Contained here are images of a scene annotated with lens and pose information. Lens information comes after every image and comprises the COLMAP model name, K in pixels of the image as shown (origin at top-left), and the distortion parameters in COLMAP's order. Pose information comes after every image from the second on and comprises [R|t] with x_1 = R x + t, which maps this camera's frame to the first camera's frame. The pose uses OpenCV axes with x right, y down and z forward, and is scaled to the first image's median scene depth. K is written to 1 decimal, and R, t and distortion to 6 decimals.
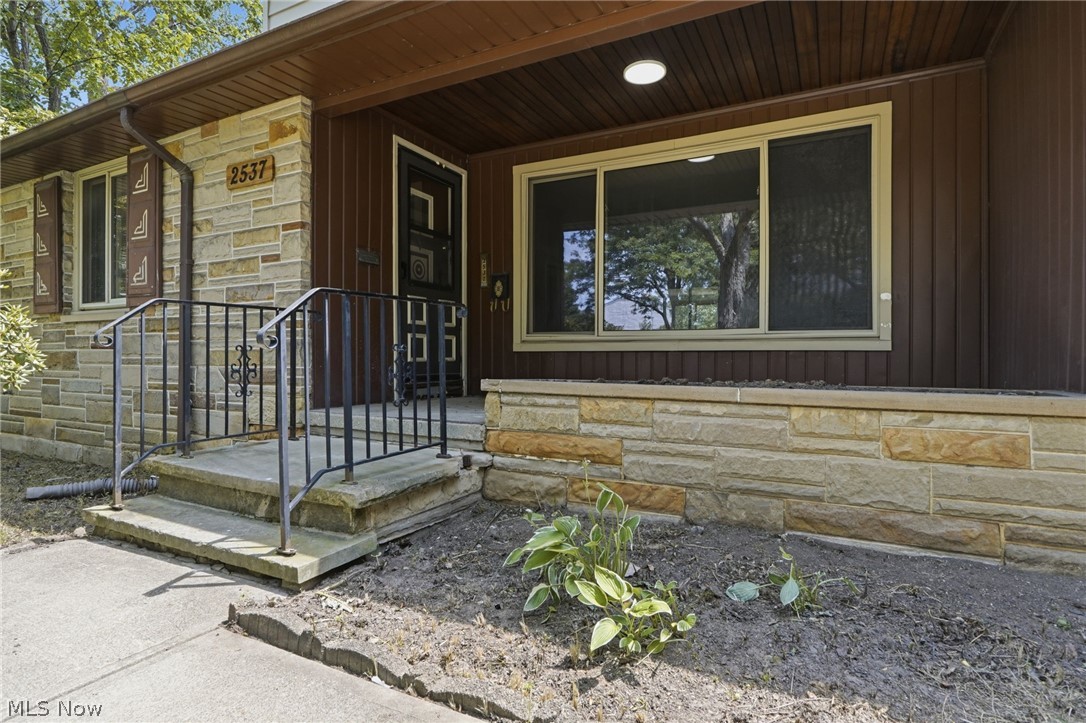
lens RADIAL K [[552.6, 0, 543.0], [0, 552.6, 361.5], [0, 0, 1]] dist [-0.011861, 0.000107]
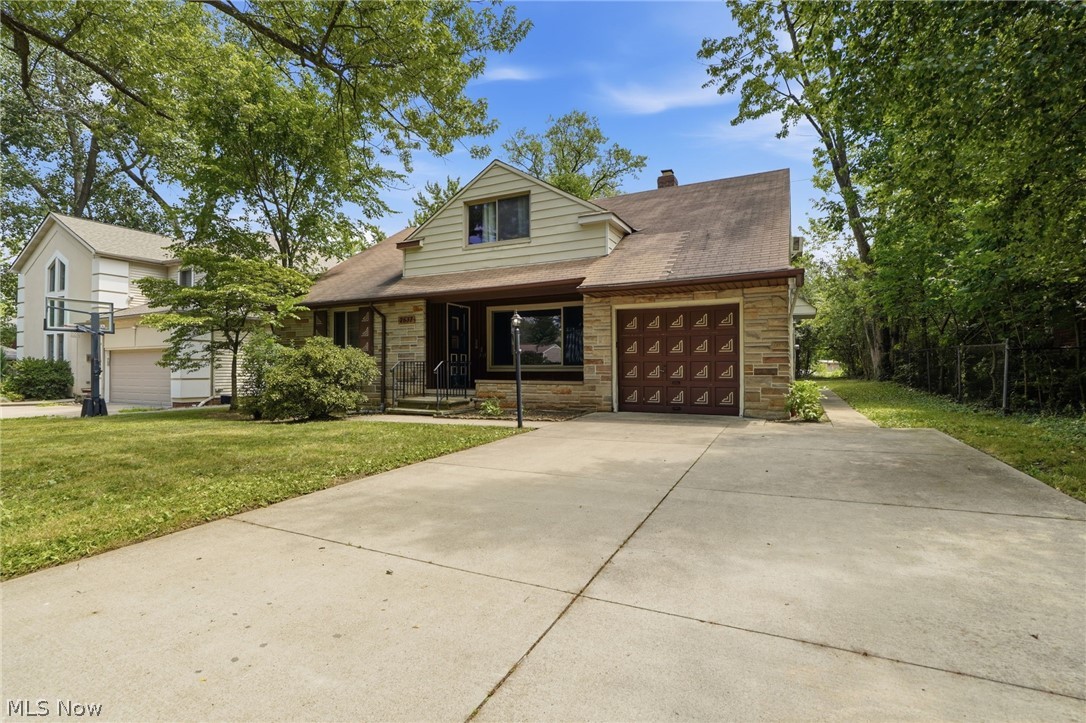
lens RADIAL K [[491.4, 0, 546.4], [0, 491.4, 362.8], [0, 0, 1]] dist [-0.026687, -0.000024]
pose [[0.999731, -0.005035, 0.022637, 0.270159], [0.005502, 0.999773, -0.020591, -0.012032], [-0.022529, 0.020710, 0.999532, -2.119716]]
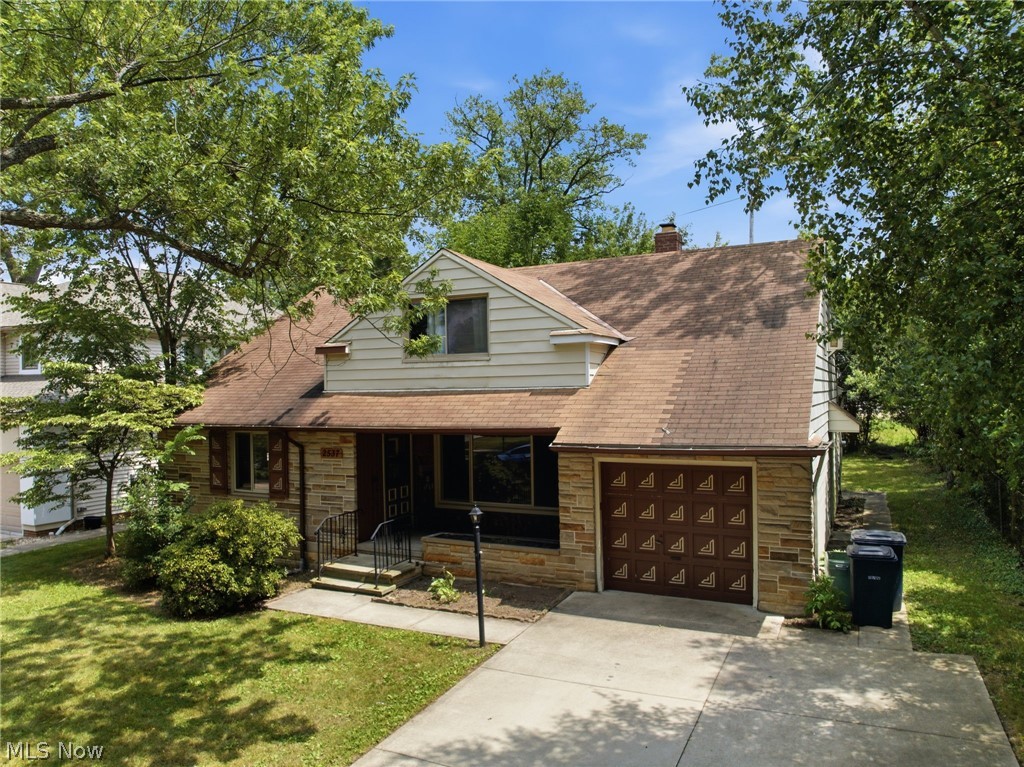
lens RADIAL K [[702.4, 0, 509.1], [0, 702.4, 384.8], [0, 0, 1]] dist [-0.051170, -0.000485]
pose [[0.999627, -0.019698, 0.018905, 0.270652], [0.020048, 0.999628, -0.018505, -0.615494], [-0.018534, 0.018877, 0.999650, -2.466268]]
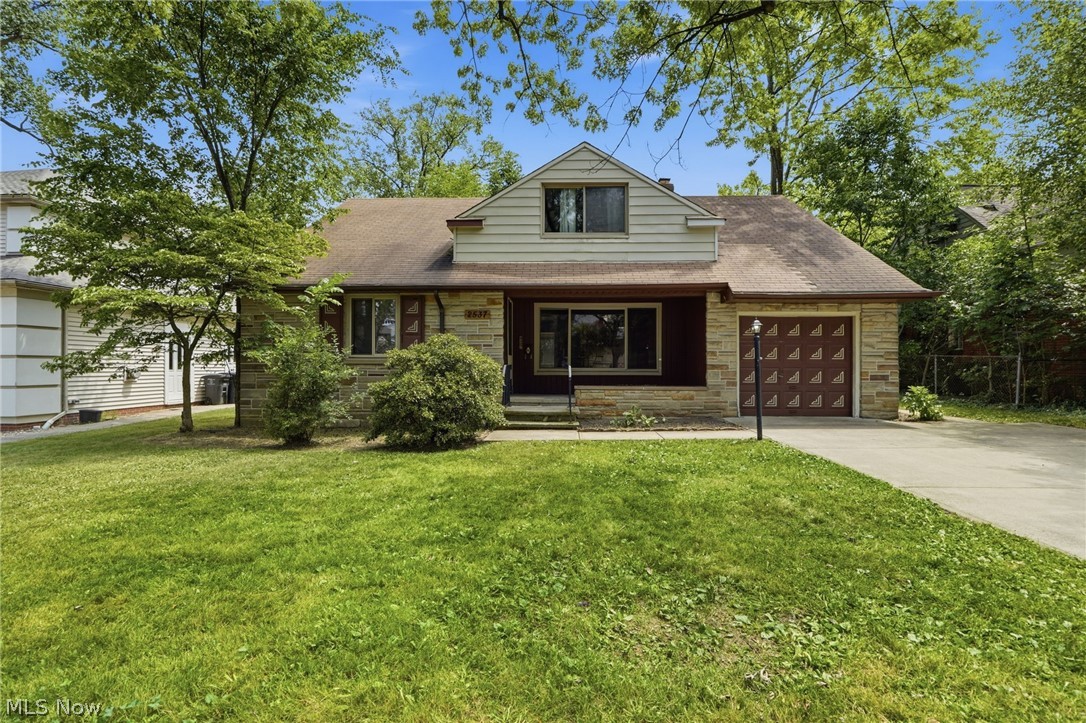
lens RADIAL K [[499.8, 0, 543.0], [0, 499.8, 361.5], [0, 0, 1]] dist [-0.021362, 0.000436]
pose [[0.905219, 0.002828, 0.424936, -1.371521], [0.004100, 0.999873, -0.015387, -0.062950], [-0.424926, 0.015671, 0.905093, -1.515258]]
